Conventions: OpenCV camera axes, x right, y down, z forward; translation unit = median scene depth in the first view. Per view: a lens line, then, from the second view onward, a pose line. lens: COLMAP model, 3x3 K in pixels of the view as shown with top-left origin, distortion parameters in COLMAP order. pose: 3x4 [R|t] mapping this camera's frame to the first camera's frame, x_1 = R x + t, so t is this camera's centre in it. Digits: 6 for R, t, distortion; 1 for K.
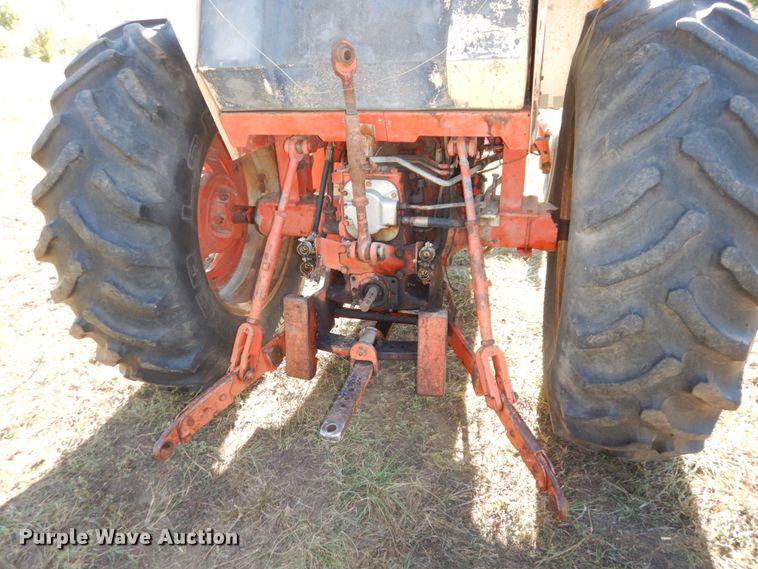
lens RADIAL K [[510.8, 0, 379.0], [0, 510.8, 284.5], [0, 0, 1]] dist [0.003963, 0.000768]
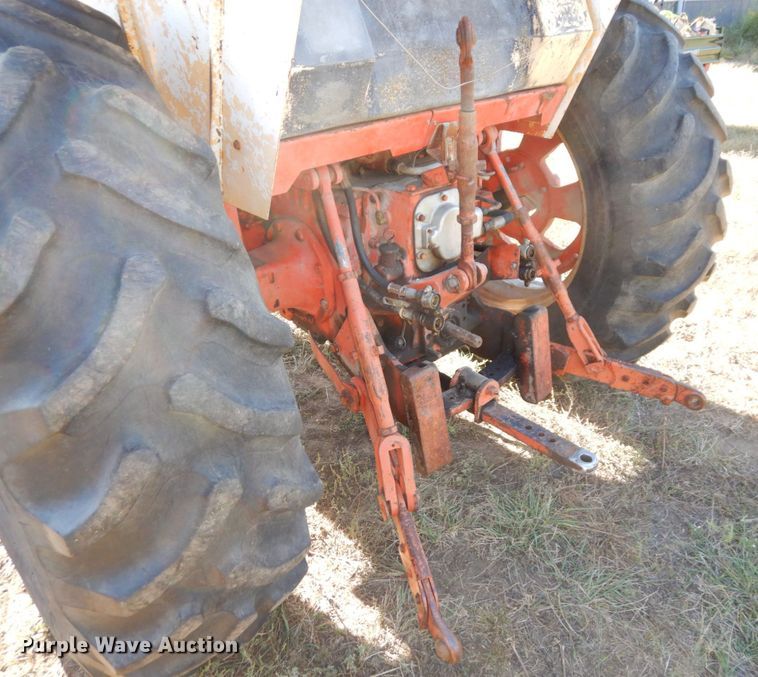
lens RADIAL K [[610.3, 0, 440.5], [0, 610.3, 340.1], [0, 0, 1]] dist [0.008828, -0.000916]
pose [[0.533428, -0.410595, 0.739505, -0.927194], [0.373436, 0.898779, 0.229657, -0.244008], [-0.758947, 0.153652, 0.632764, 0.478320]]
